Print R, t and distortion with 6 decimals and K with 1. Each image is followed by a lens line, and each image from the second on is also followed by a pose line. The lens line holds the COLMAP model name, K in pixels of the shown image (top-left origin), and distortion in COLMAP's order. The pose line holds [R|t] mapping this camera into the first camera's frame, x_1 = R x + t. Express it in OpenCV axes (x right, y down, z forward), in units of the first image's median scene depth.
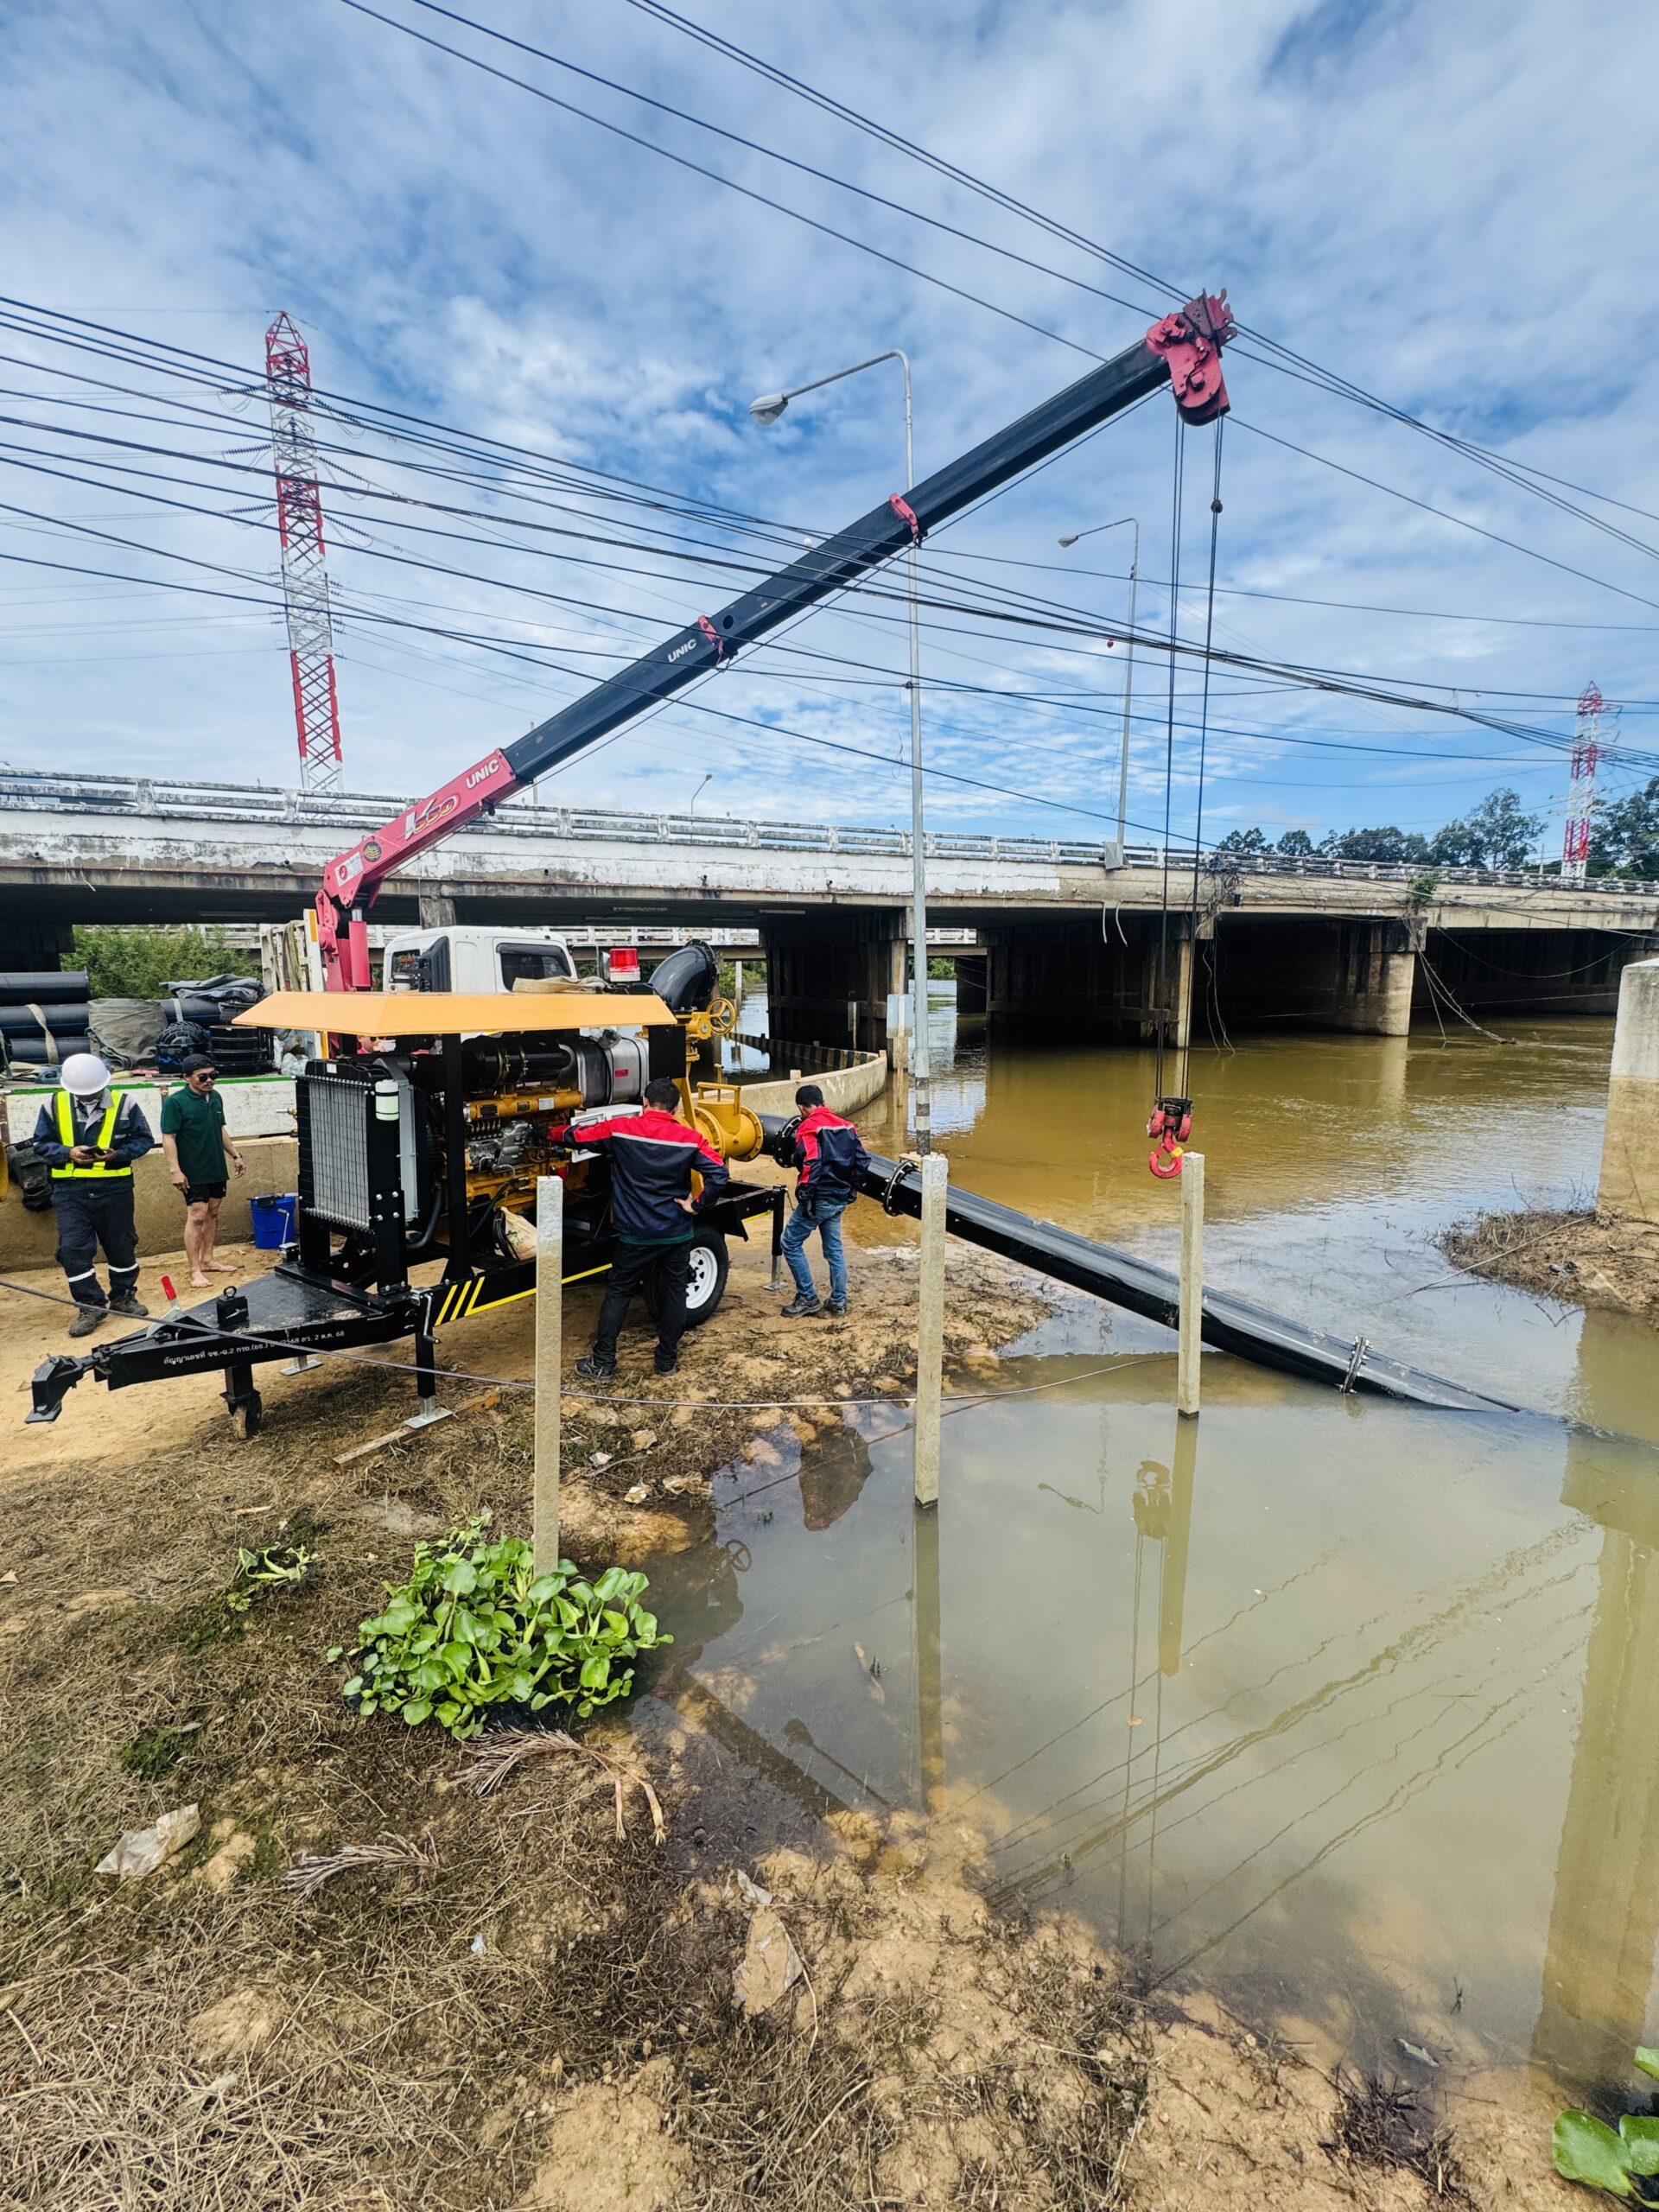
lens RADIAL K [[901.5, 0, 831.8], [0, 901.5, 1098.9], [0, 0, 1]] dist [-0.002055, -0.000349]
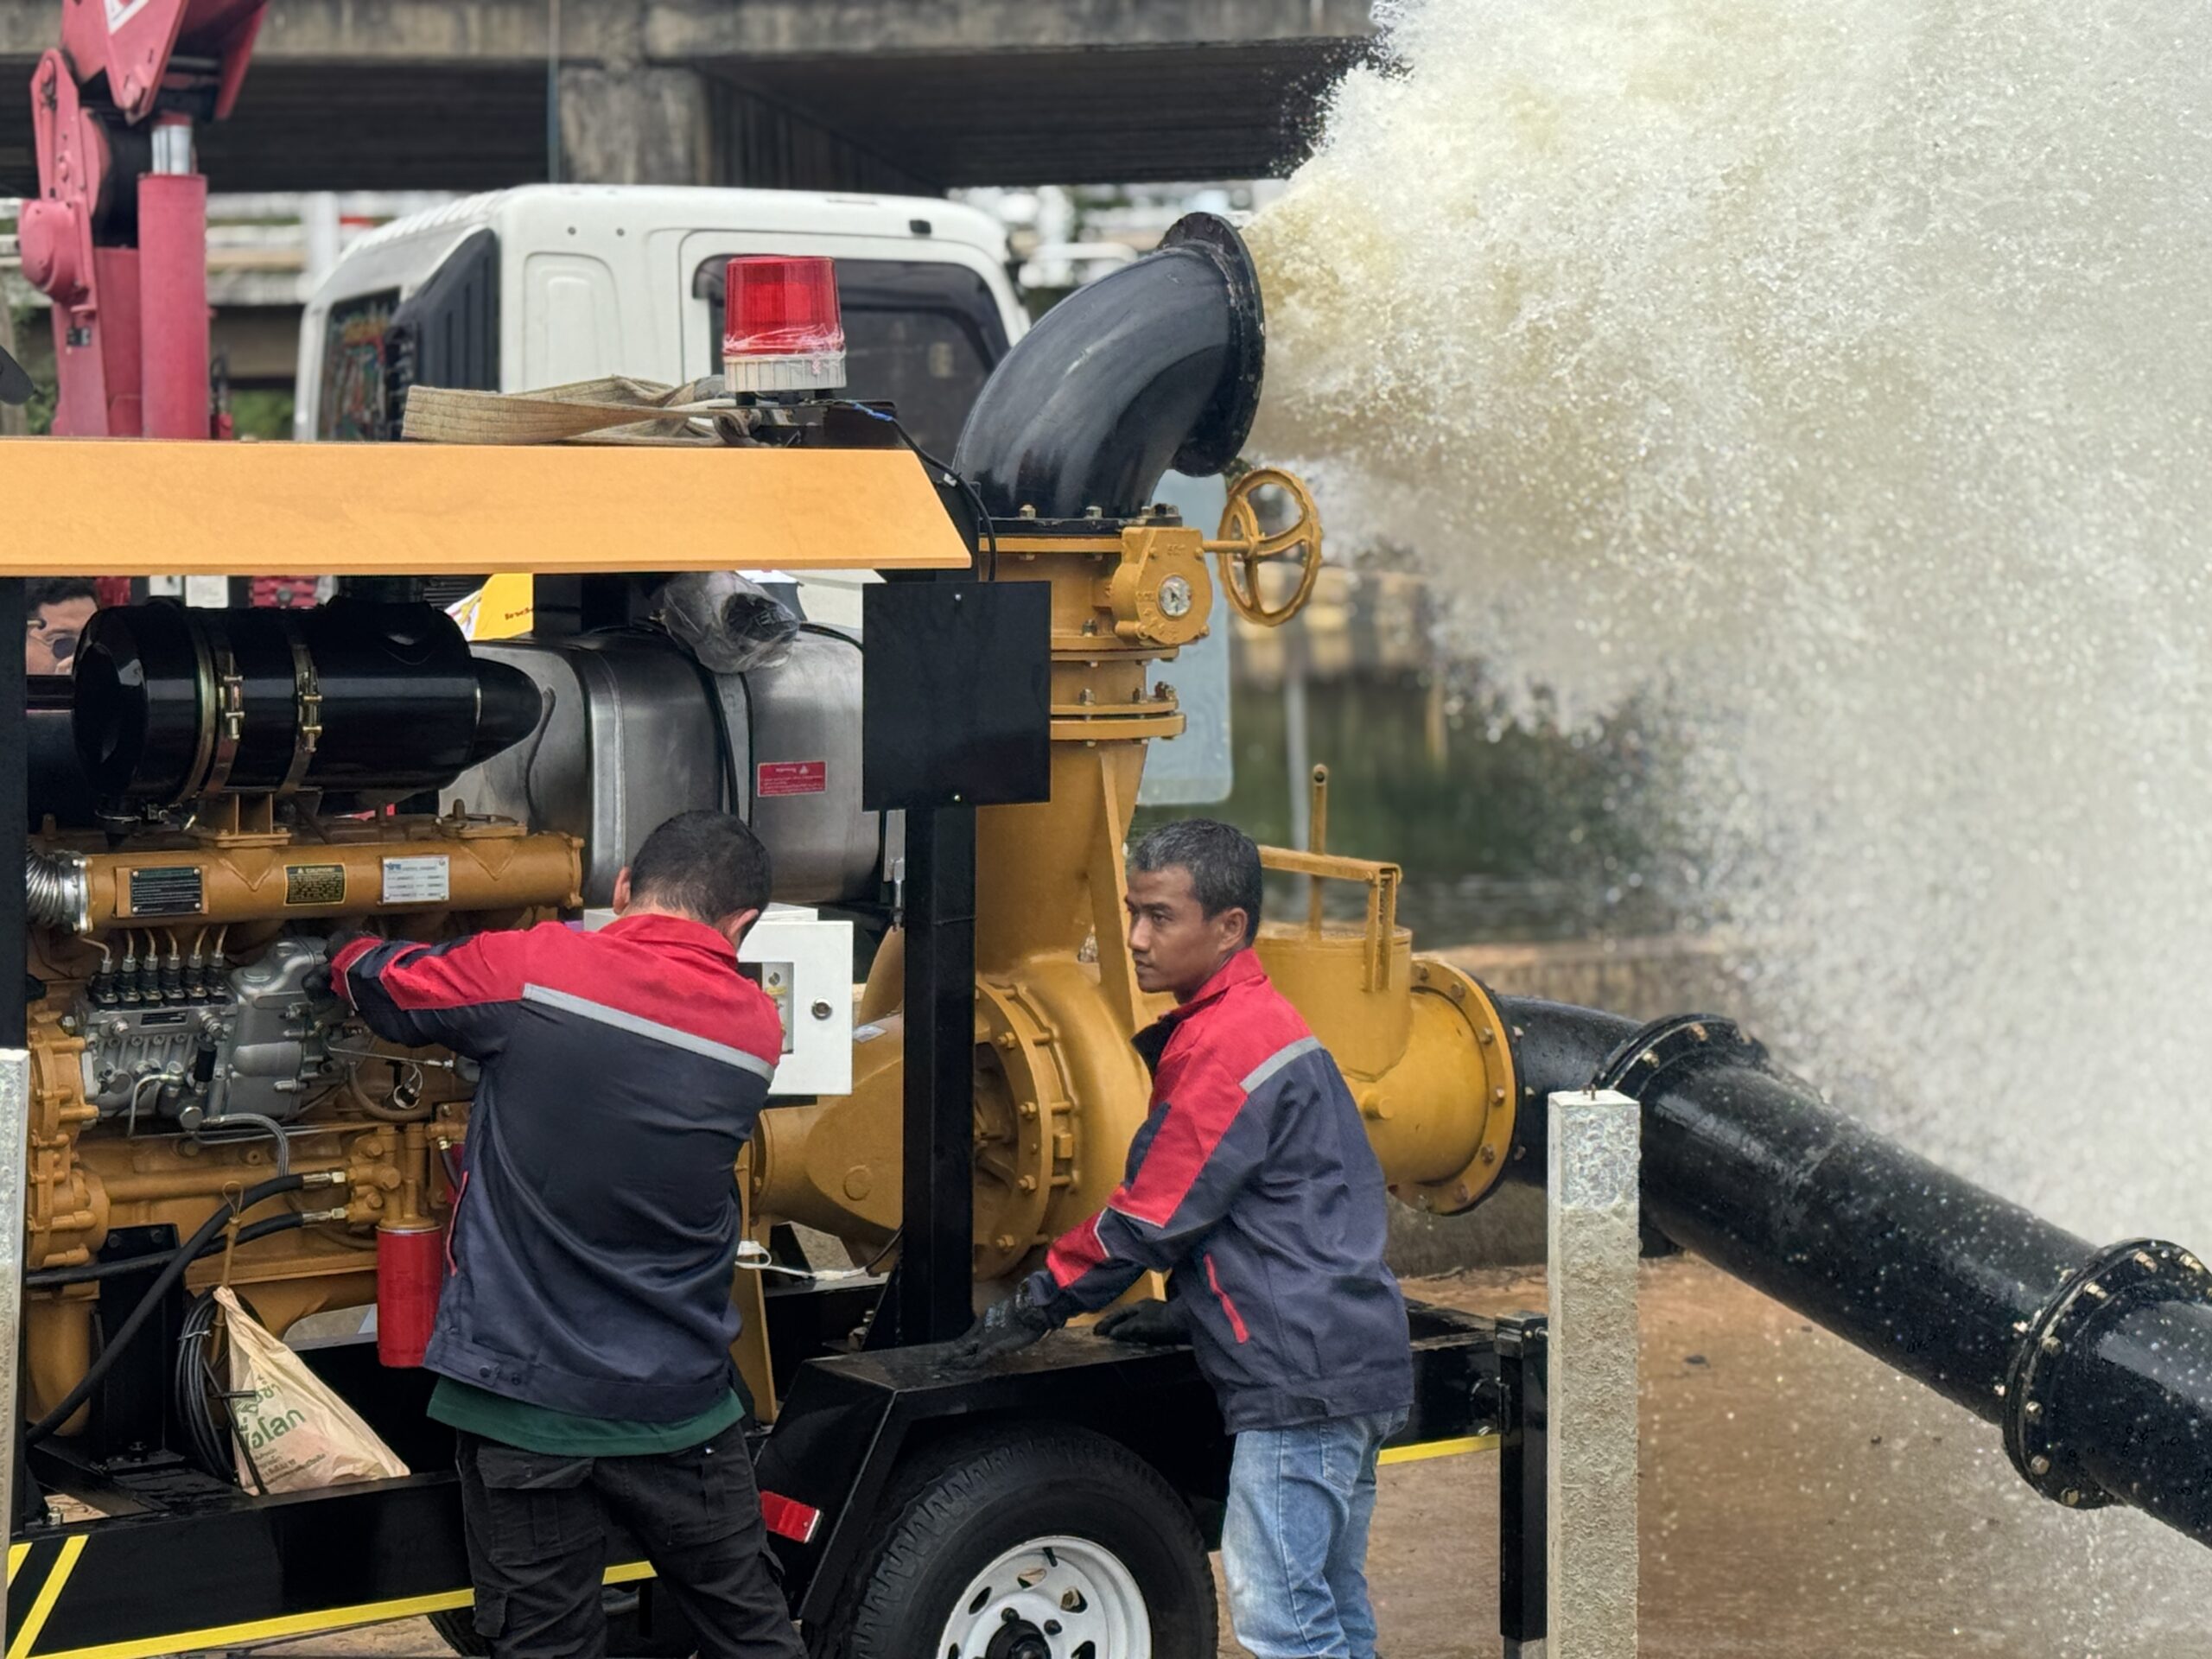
lens RADIAL K [[4714.0, 0, 1106.0], [0, 4714.0, 829.5], [0, 0, 1]] dist [0.194272, -0.061815]
pose [[0.930908, 0.025270, -0.364379, 0.131120], [-0.043674, 0.998148, -0.042353, 0.015391], [0.362634, 0.055340, 0.930287, -0.062586]]
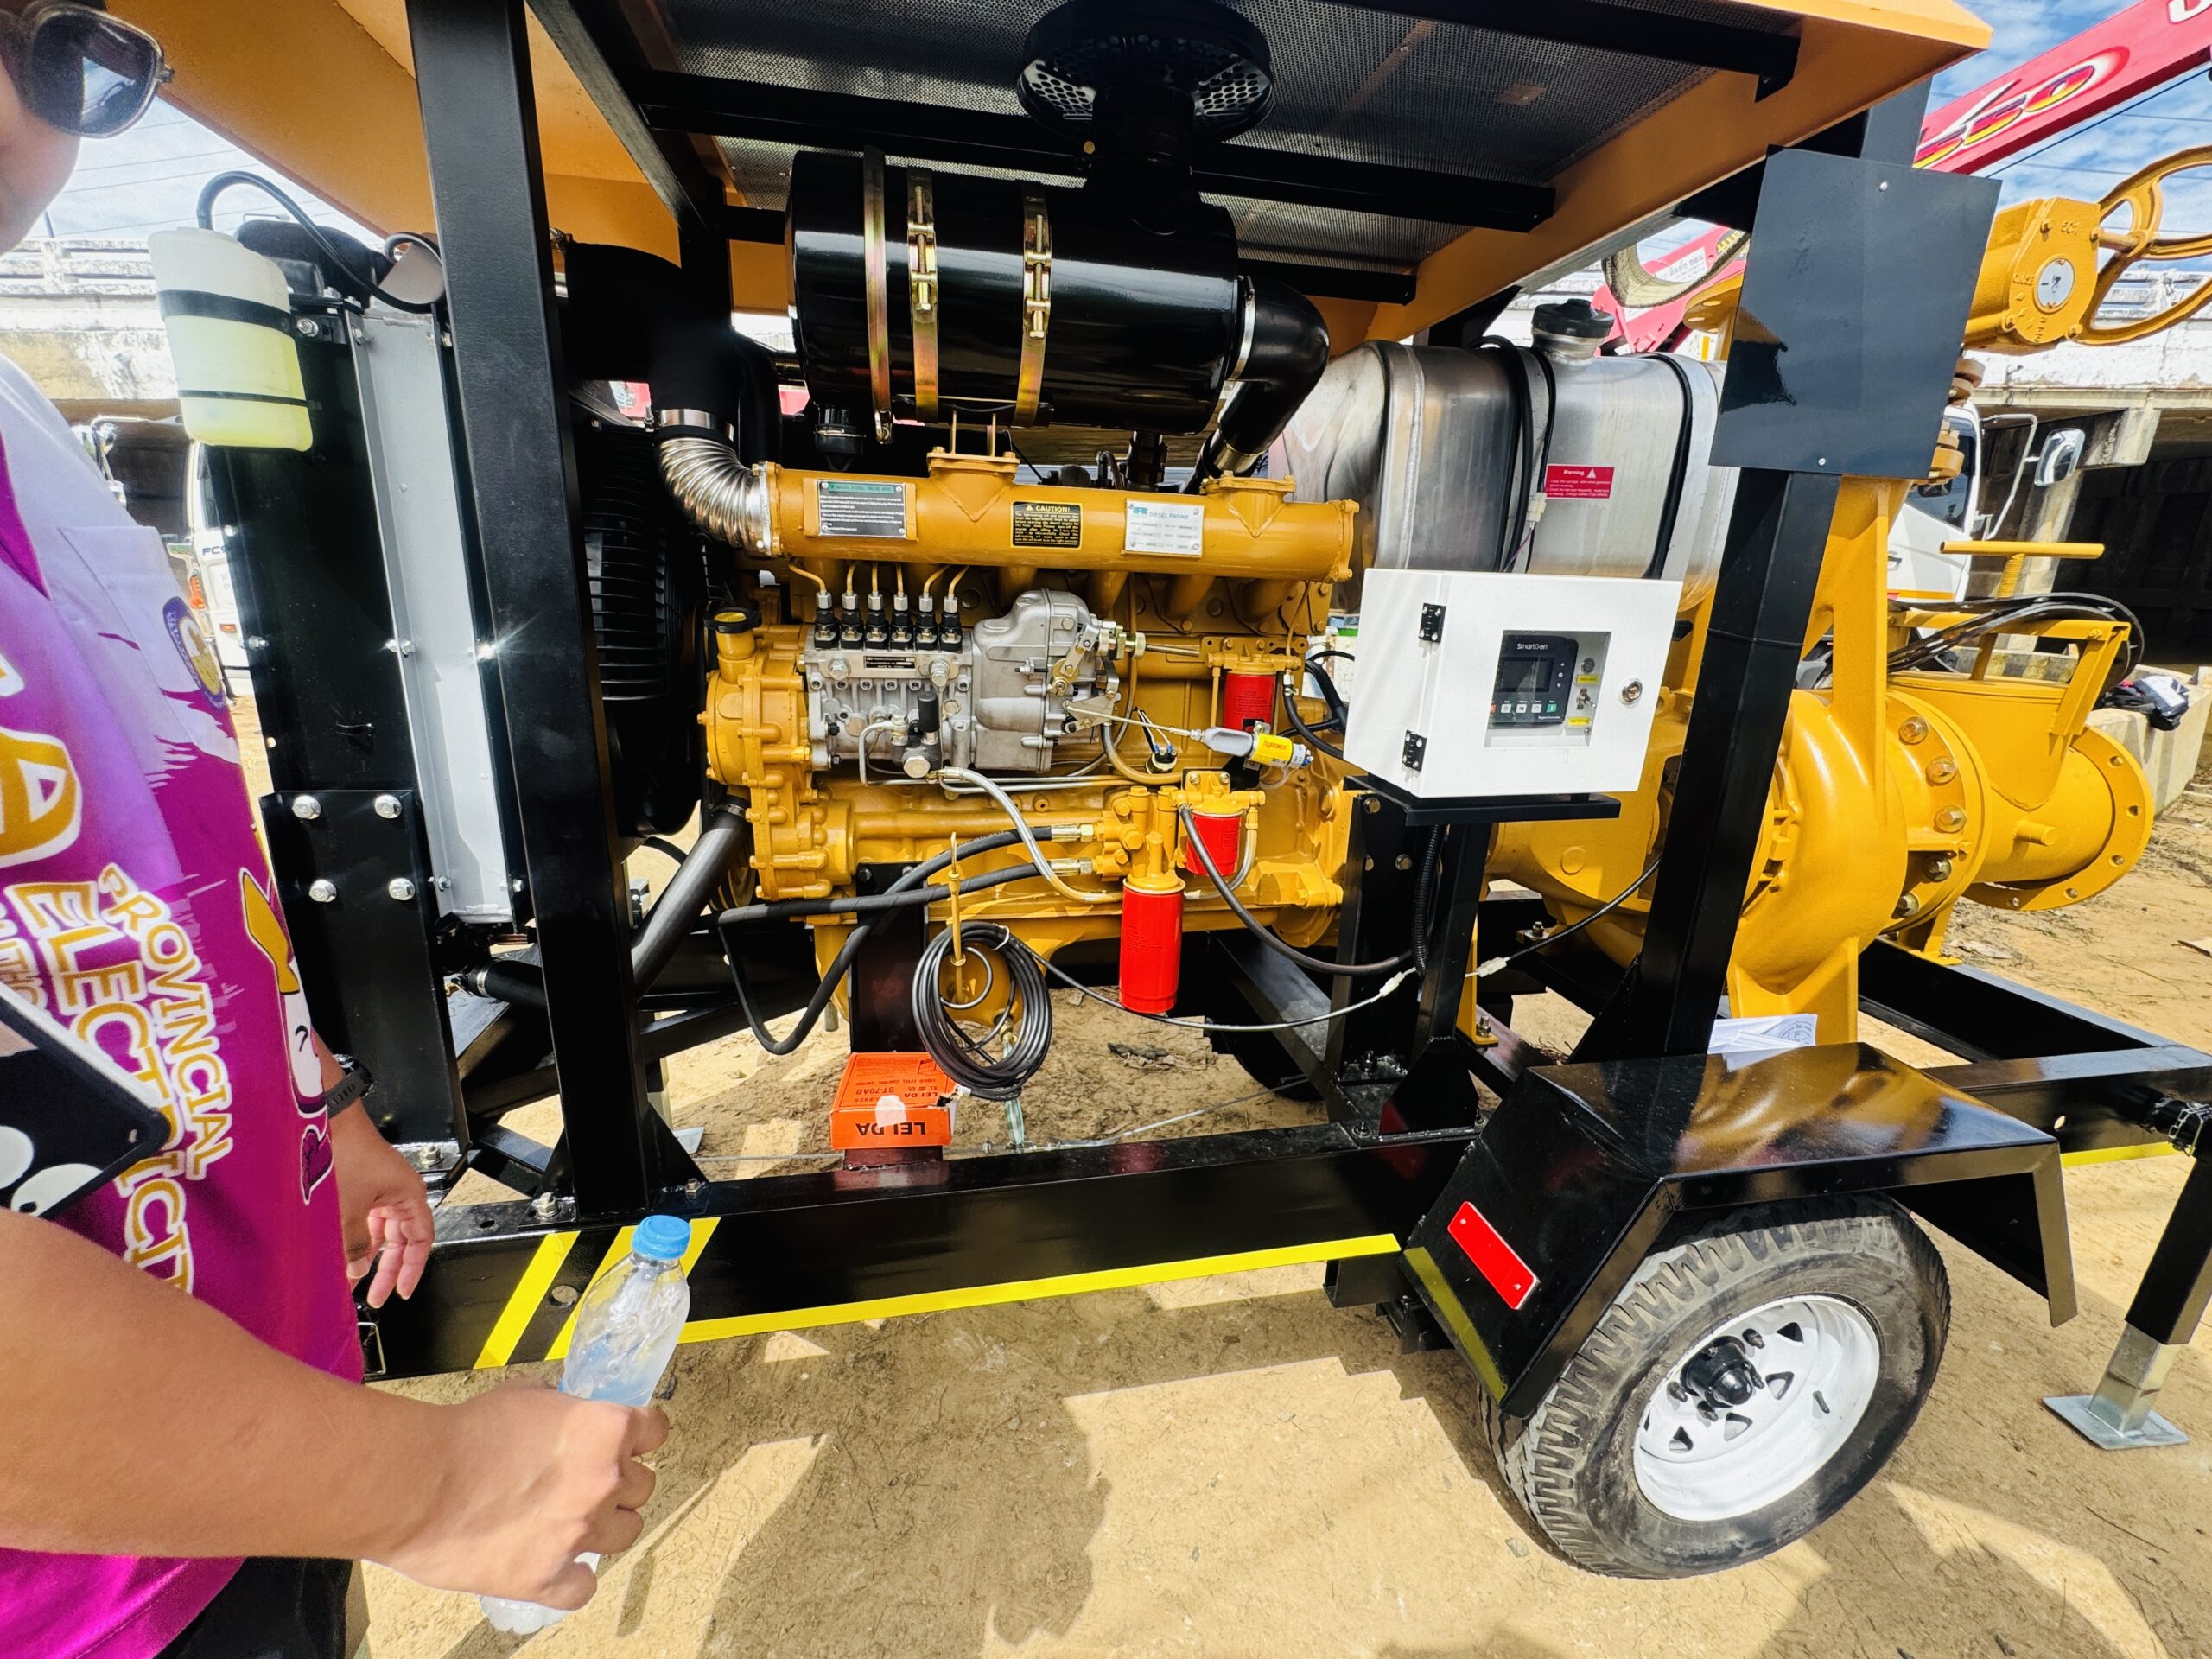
lens RADIAL K [[901.5, 0, 1103.7], [0, 901.5, 820.4], [0, 0, 1]] dist [-0.002055, -0.000349]
pose [[0.696105, 0.213068, -0.685594, -0.063632], [-0.116295, 0.975799, 0.185179, 0.014554], [0.708458, -0.049173, 0.704038, 0.320698]]
